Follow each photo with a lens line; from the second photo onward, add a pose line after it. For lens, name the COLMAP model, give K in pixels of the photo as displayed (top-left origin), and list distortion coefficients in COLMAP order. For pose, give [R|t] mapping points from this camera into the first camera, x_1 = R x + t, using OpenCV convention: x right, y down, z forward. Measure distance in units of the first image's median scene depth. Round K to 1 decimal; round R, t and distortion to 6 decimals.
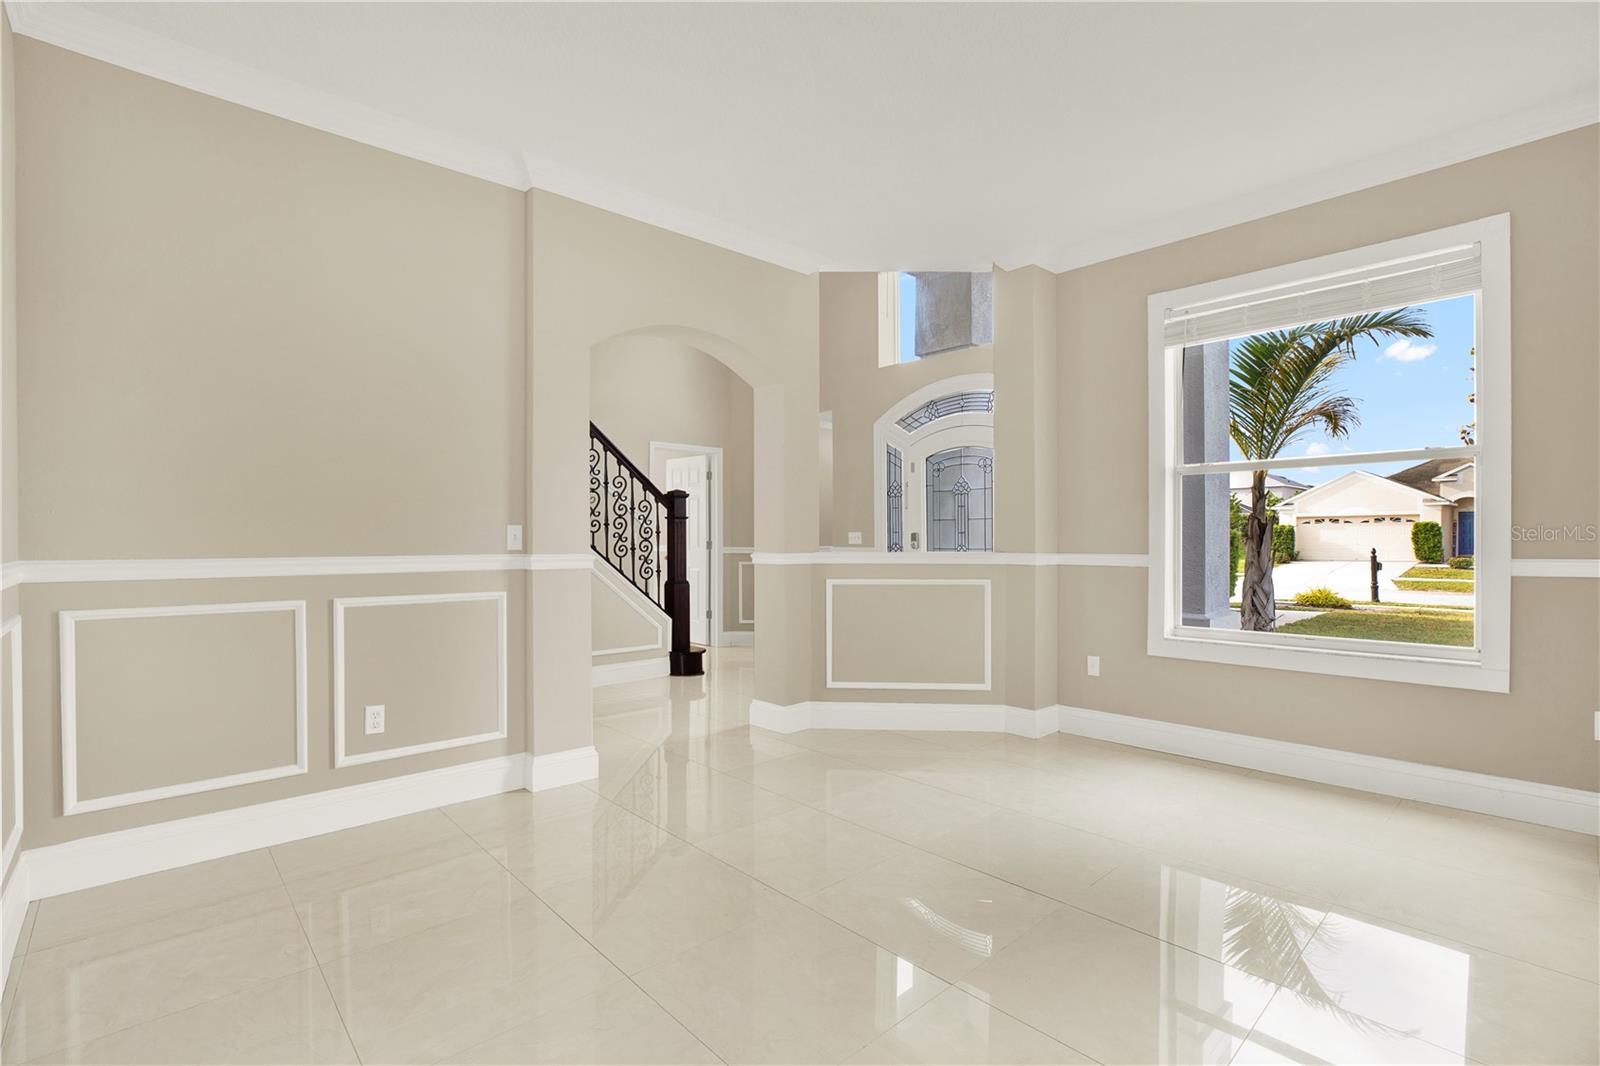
lens RADIAL K [[731.5, 0, 800.0], [0, 731.5, 533.0], [0, 0, 1]] dist [0.001221, 0.000366]
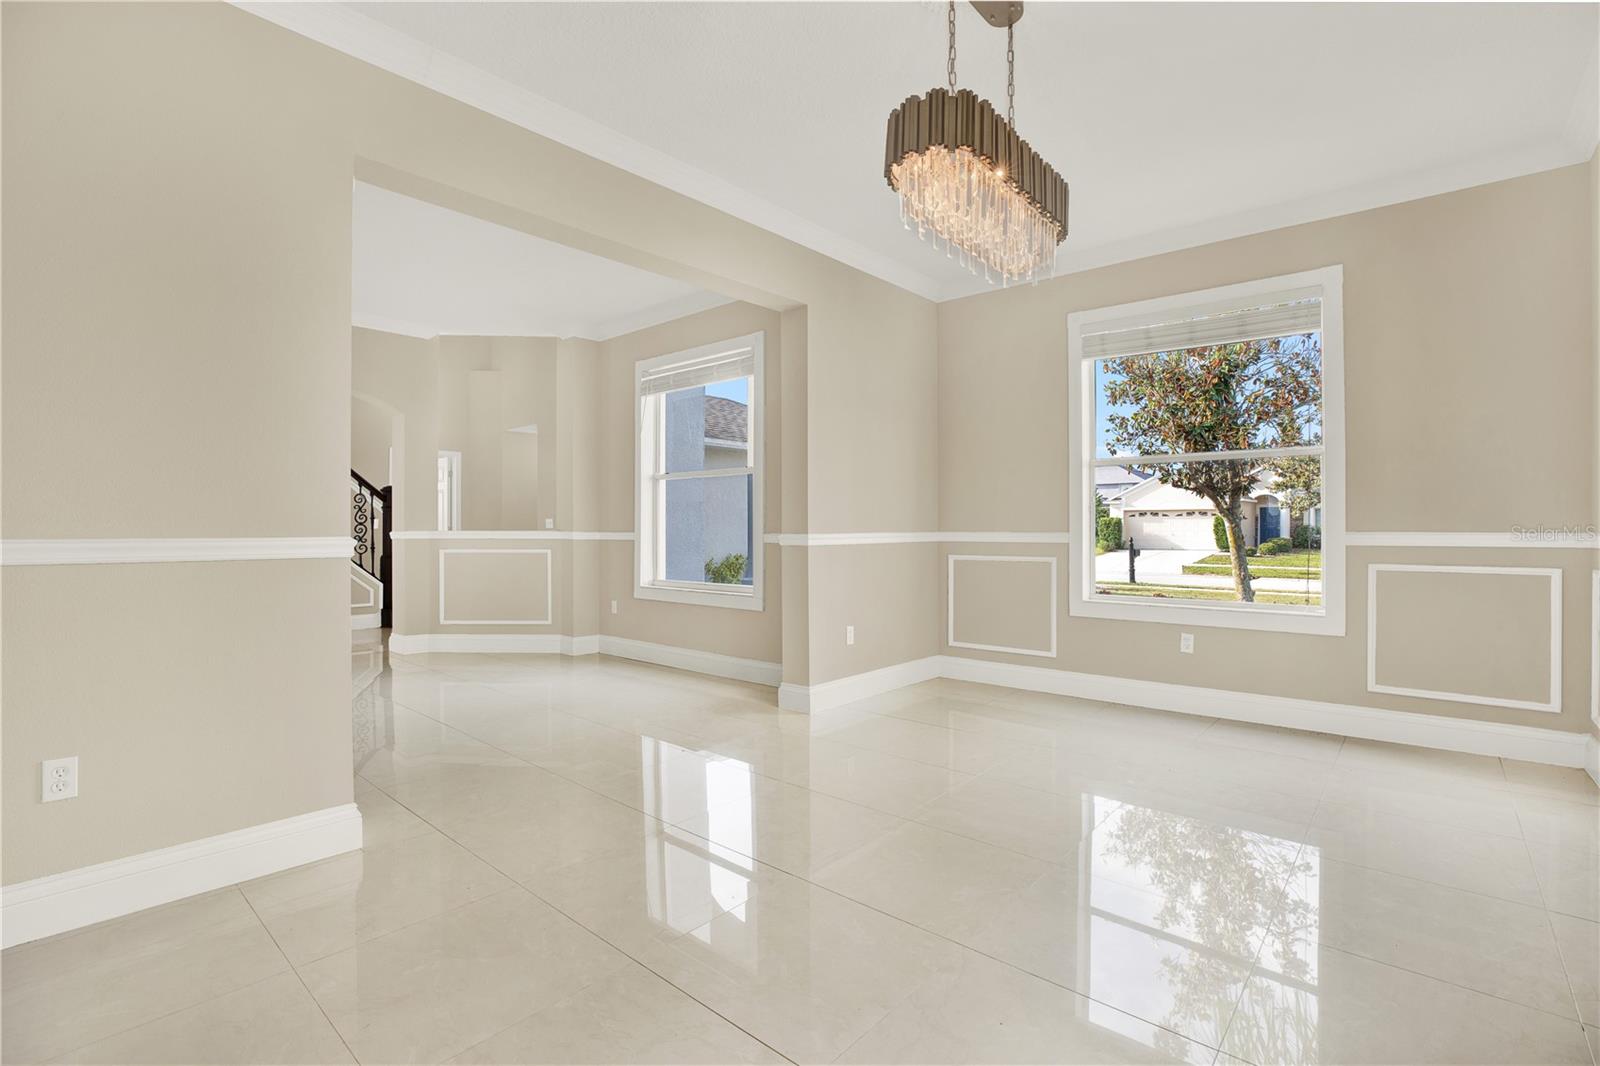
lens RADIAL K [[734.9, 0, 800.0], [0, 734.9, 533.0], [0, 0, 1]] dist [-0.043382, -0.000081]
pose [[0.995069, 0.002405, 0.099153, 0.436890], [-0.003554, 0.999929, 0.011407, 0.008497], [-0.099118, -0.011703, 0.995007, -0.360208]]
